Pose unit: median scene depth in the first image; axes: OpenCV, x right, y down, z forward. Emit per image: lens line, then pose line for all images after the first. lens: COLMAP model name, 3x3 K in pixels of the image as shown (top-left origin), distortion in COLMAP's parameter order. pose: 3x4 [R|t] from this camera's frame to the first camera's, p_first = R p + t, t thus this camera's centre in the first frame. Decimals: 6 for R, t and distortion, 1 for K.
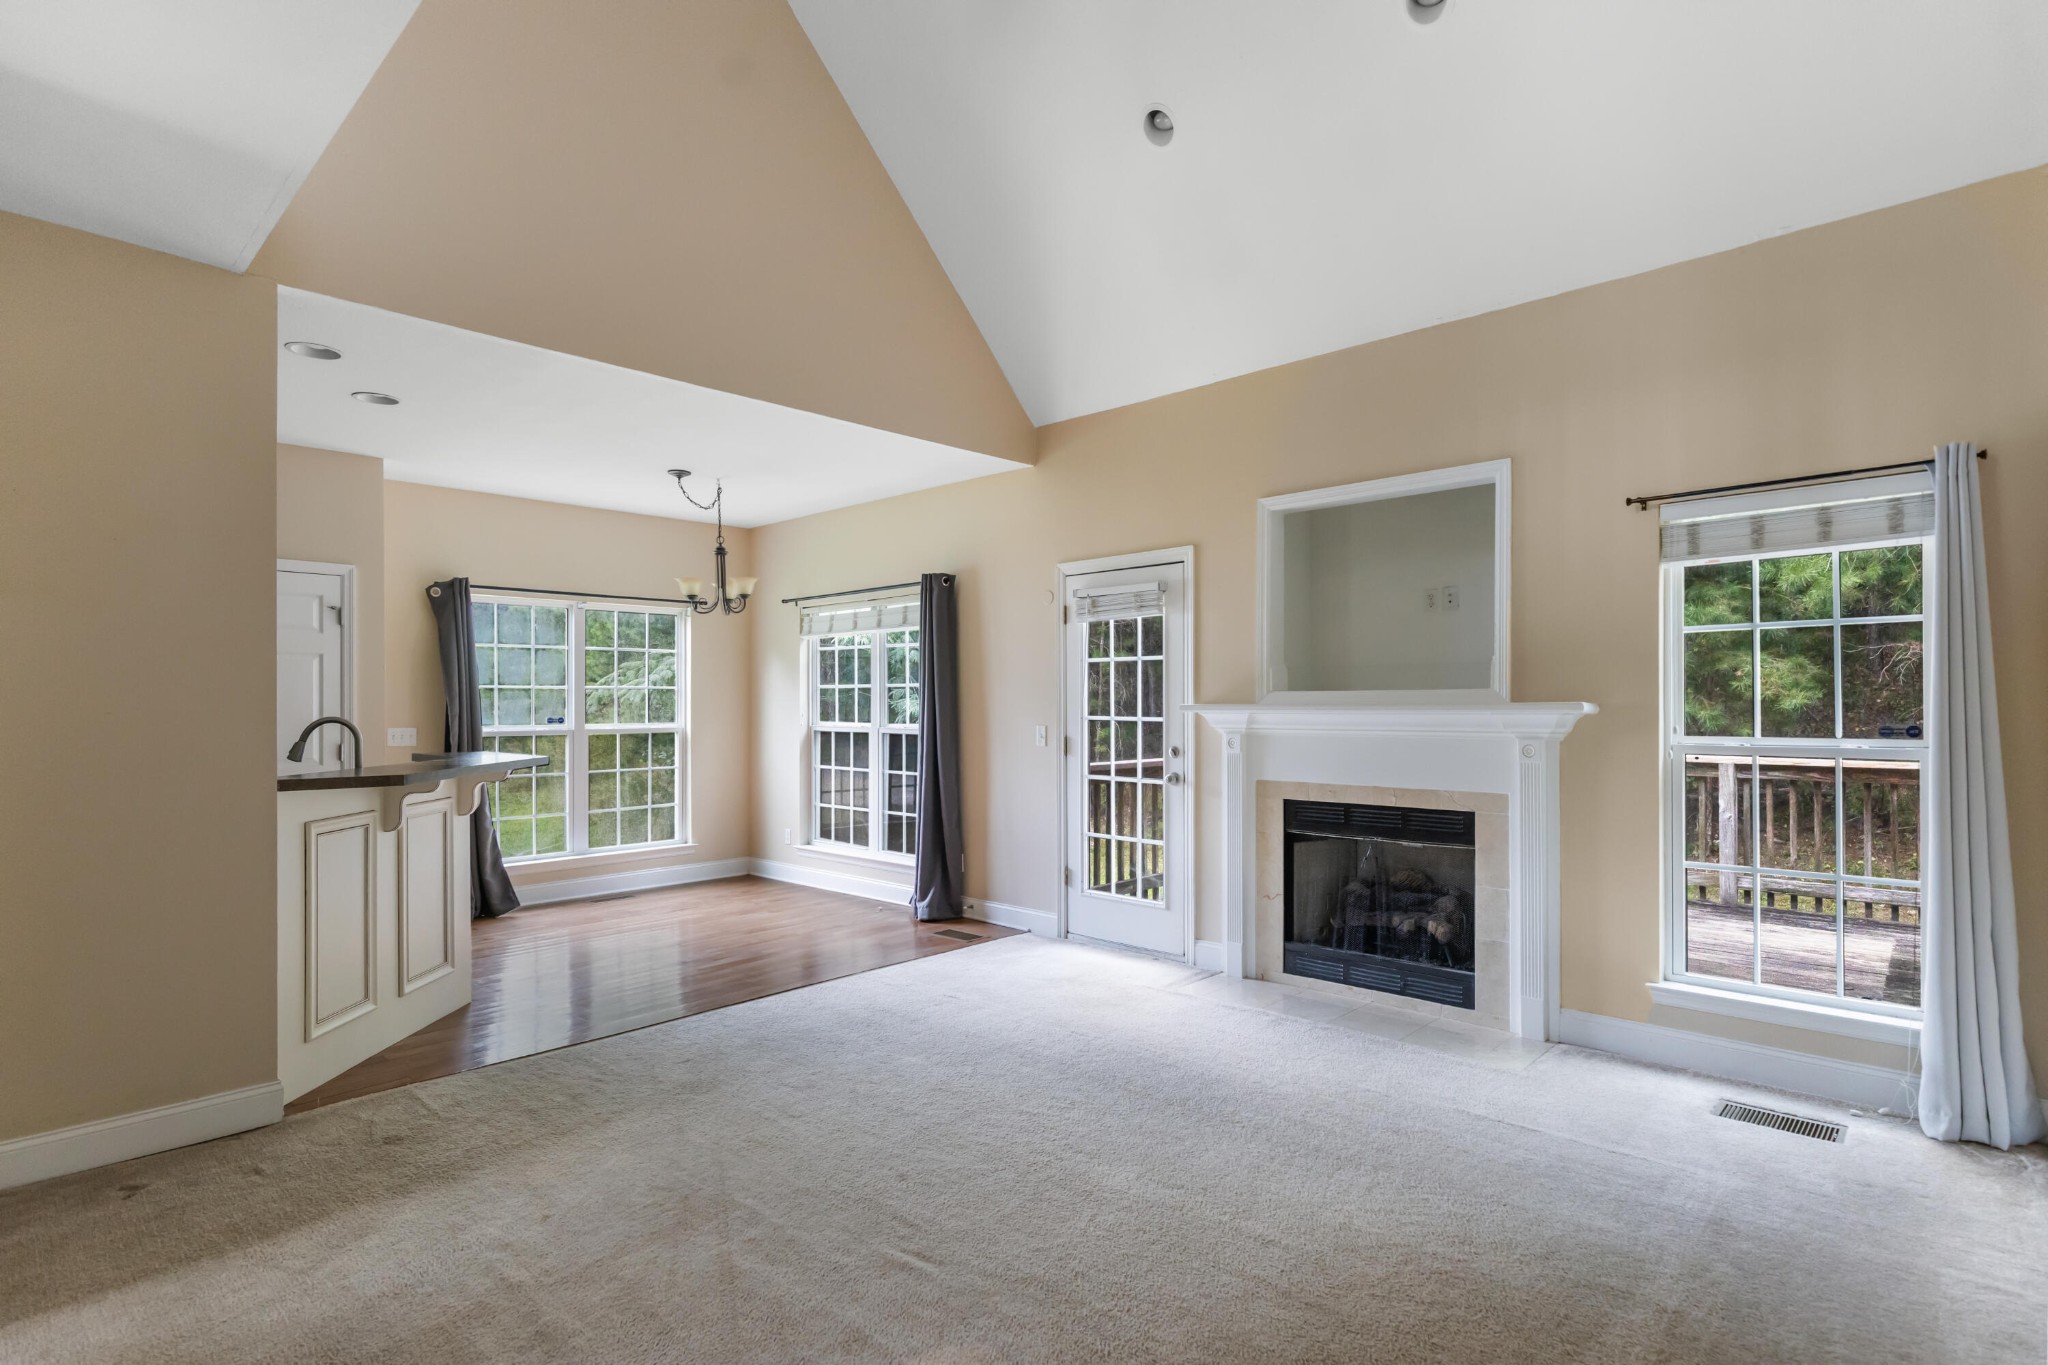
lens RADIAL K [[1006.9, 0, 1037.5], [0, 1006.9, 685.5], [0, 0, 1]] dist [0.000905, 0.000001]
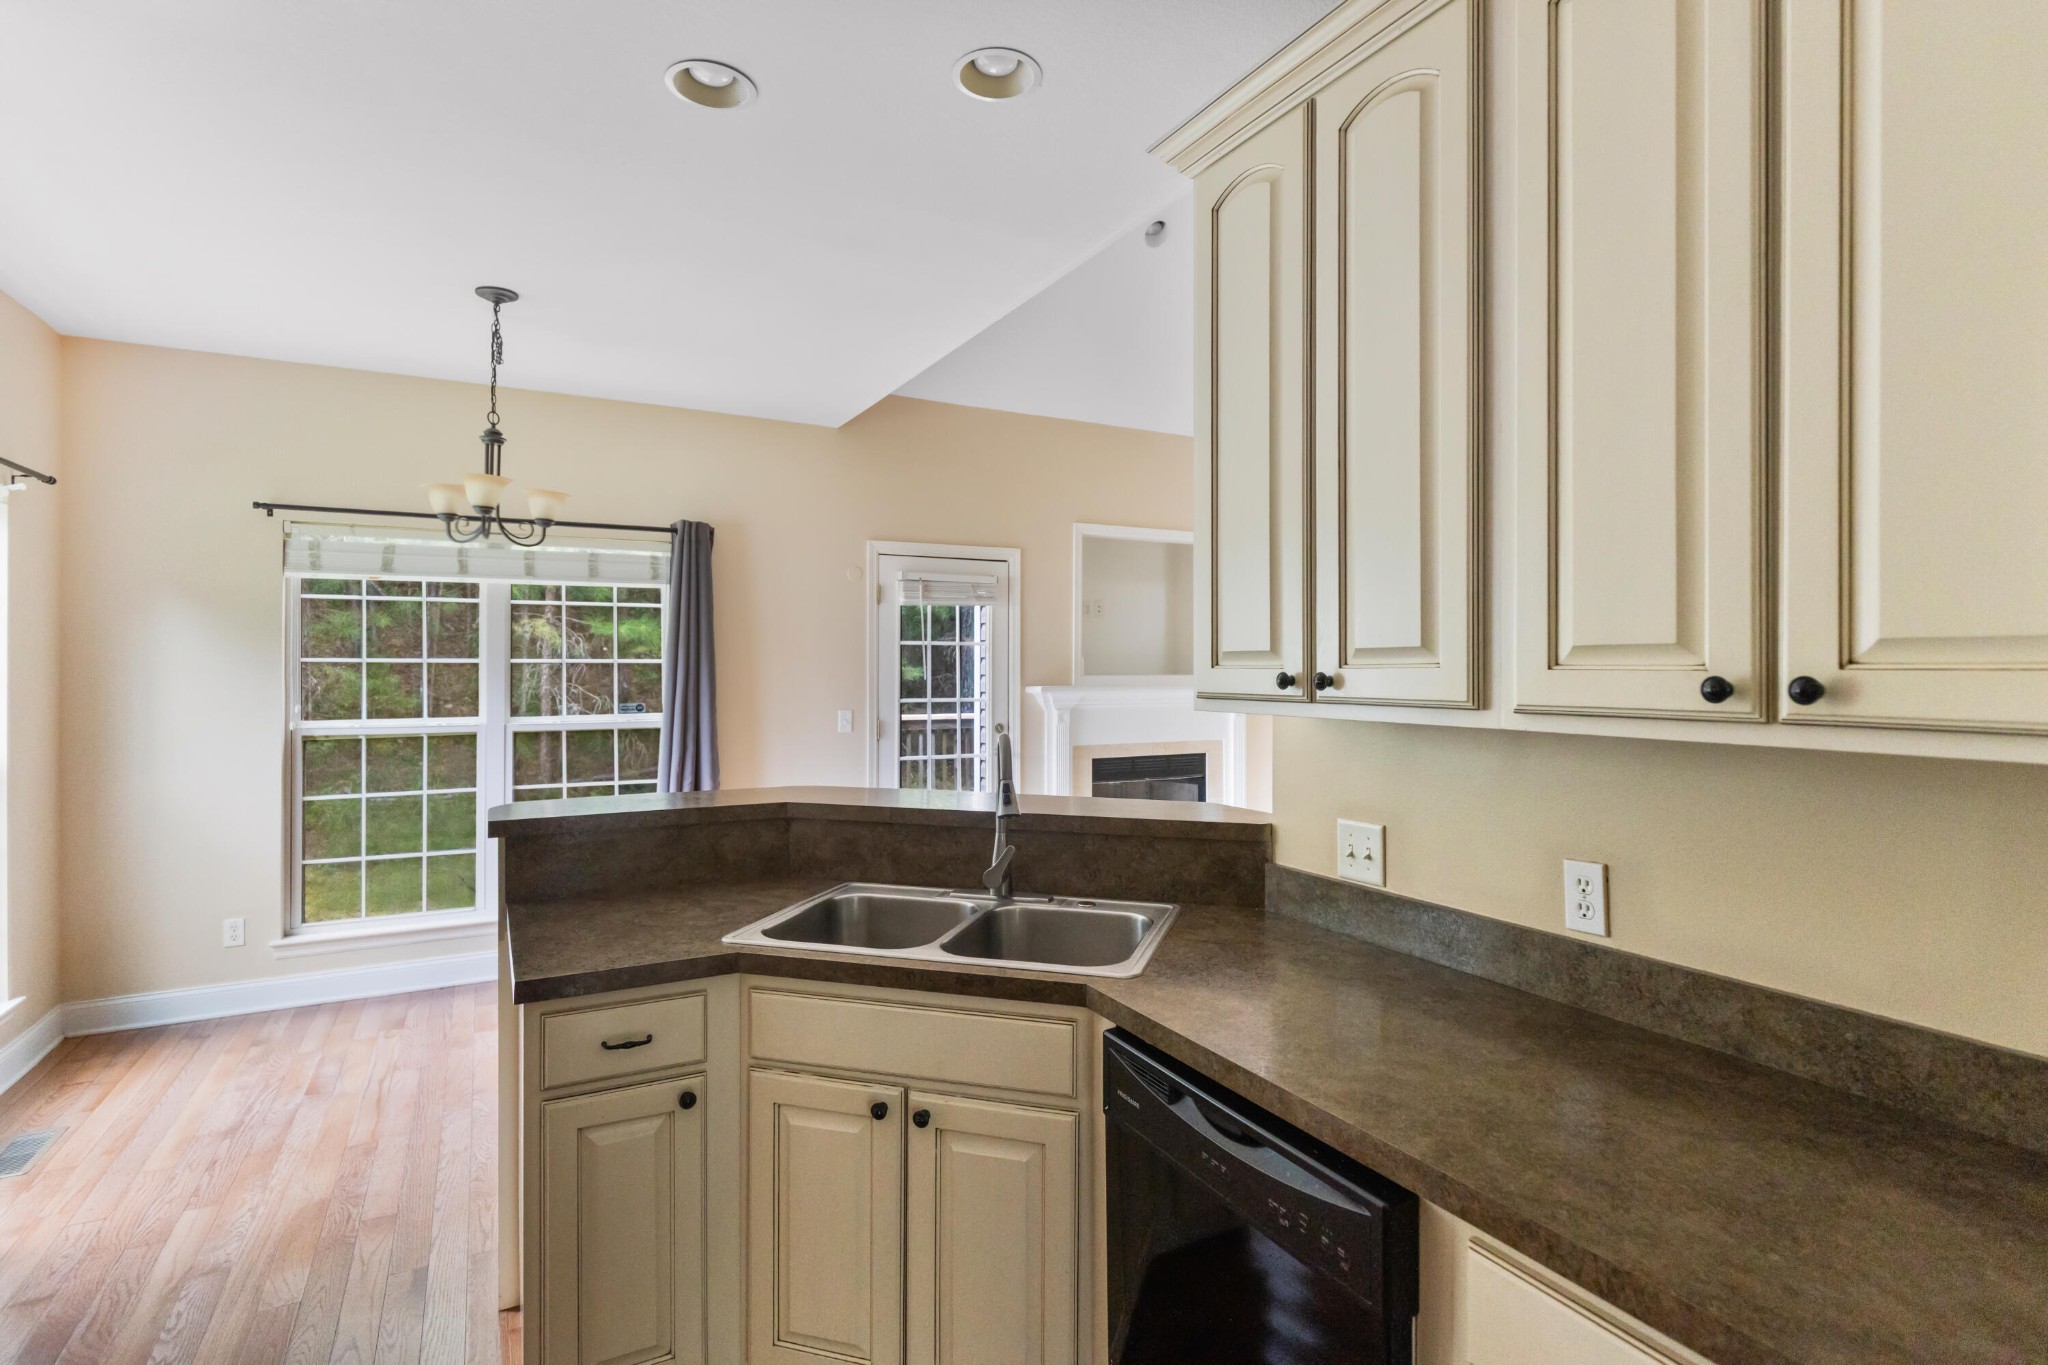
lens RADIAL K [[1013.1, 0, 1030.8], [0, 1013.1, 666.2], [0, 0, 1]] dist [0.001572, 0.000819]
pose [[0.325632, 0.005525, 0.945480, -0.766578], [-0.018753, 0.999824, 0.000616, -0.004188], [-0.945311, -0.017932, 0.325678, 0.492885]]
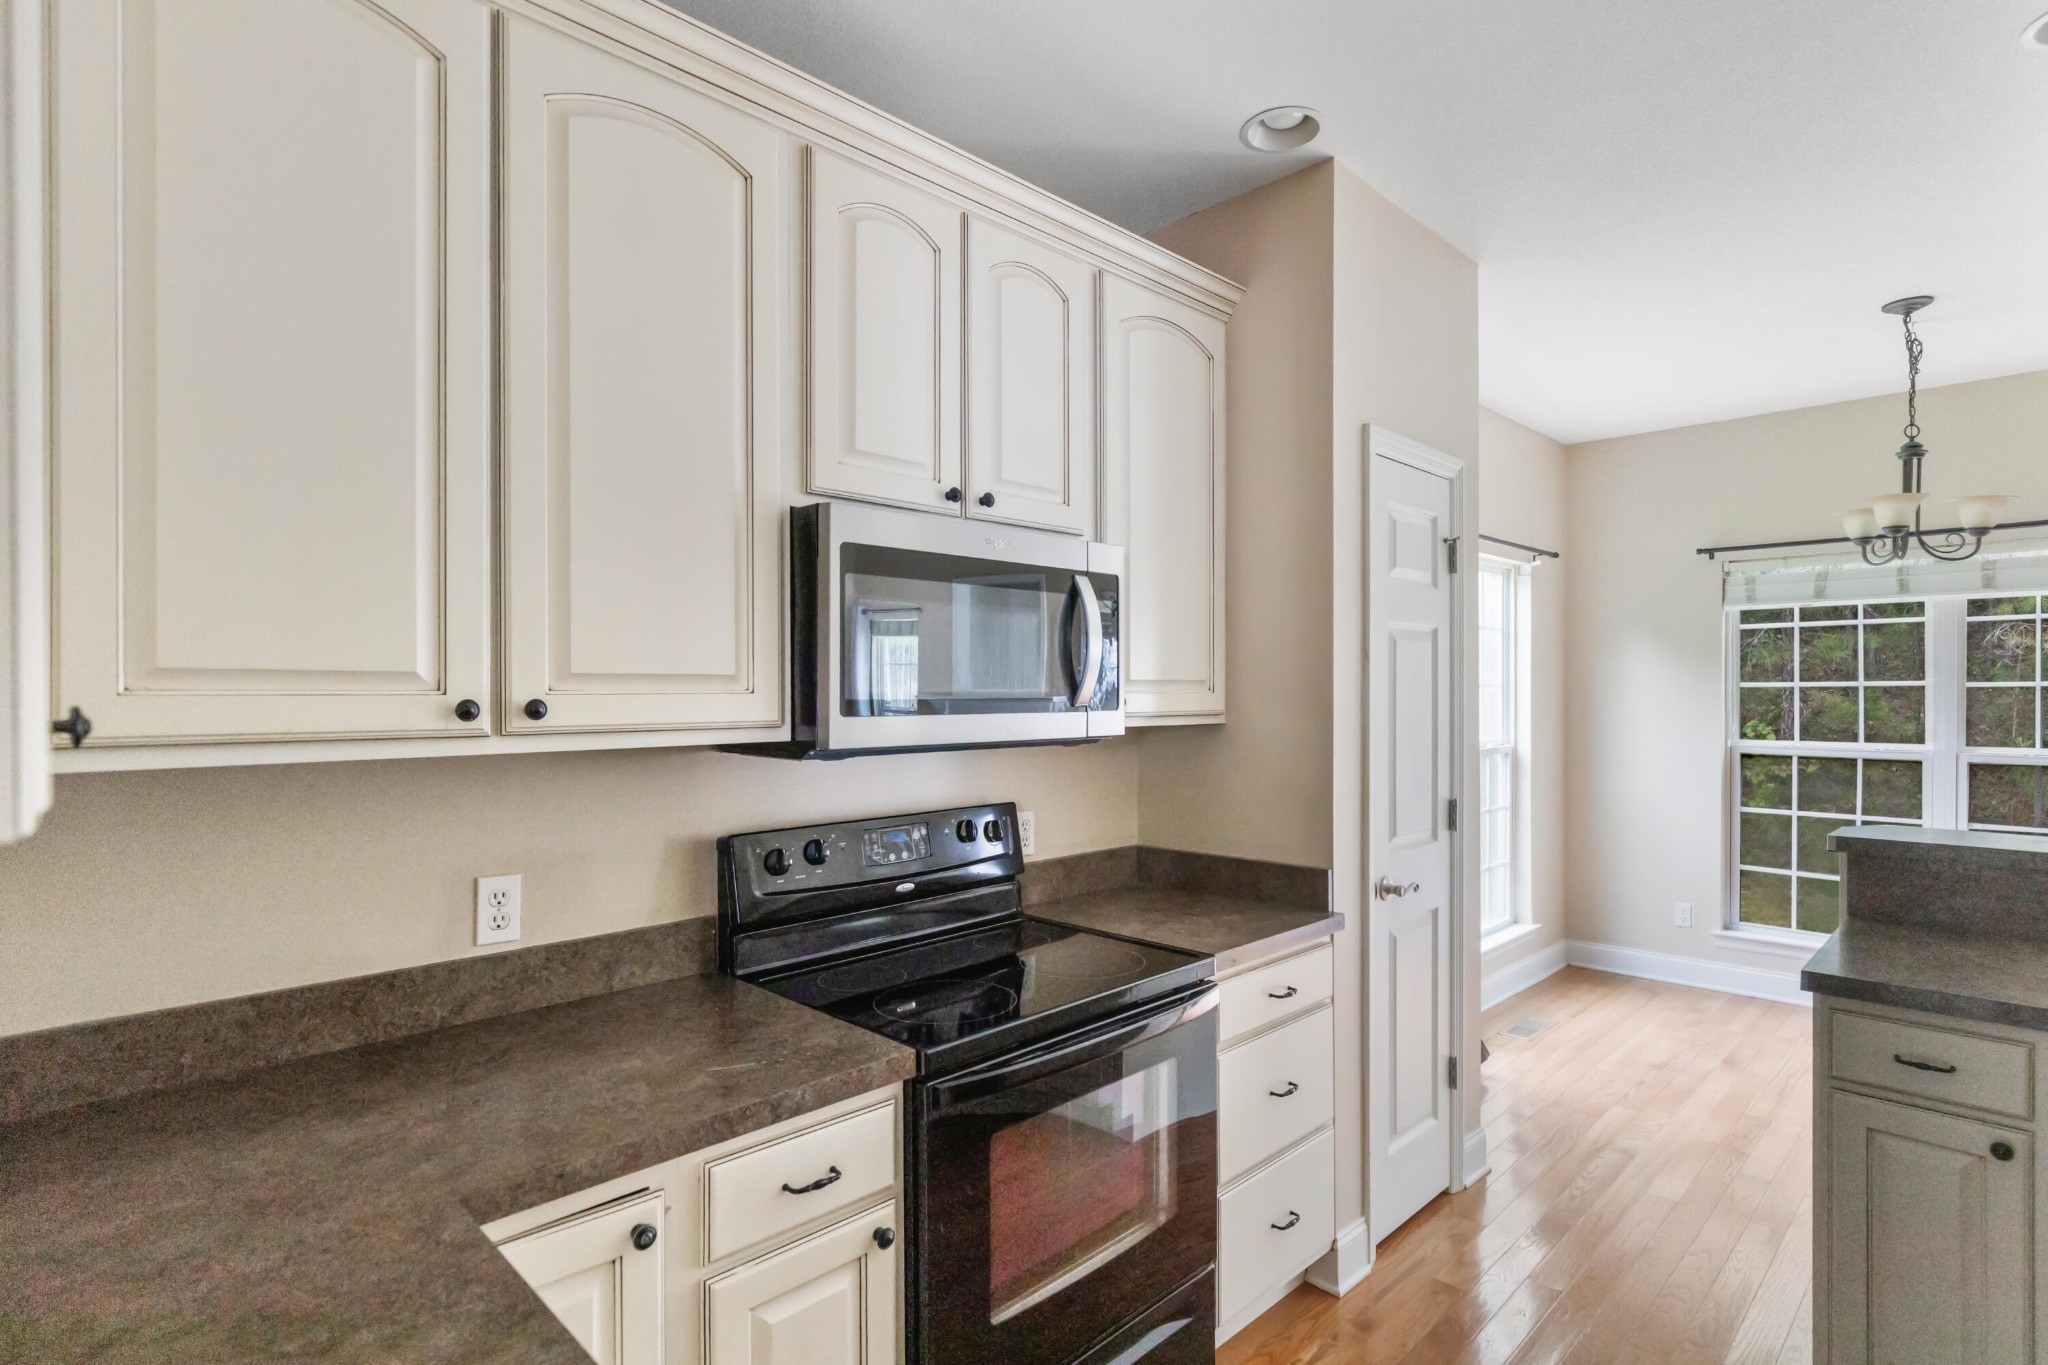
lens RADIAL K [[1006.9, 0, 1037.5], [0, 1006.9, 685.5], [0, 0, 1]] dist [0.000905, 0.000001]
pose [[0.998851, 0.005067, -0.047662, -0.770715], [-0.004412, 0.999895, 0.013837, -0.006008], [0.047727, -0.013610, 0.998768, 0.397127]]
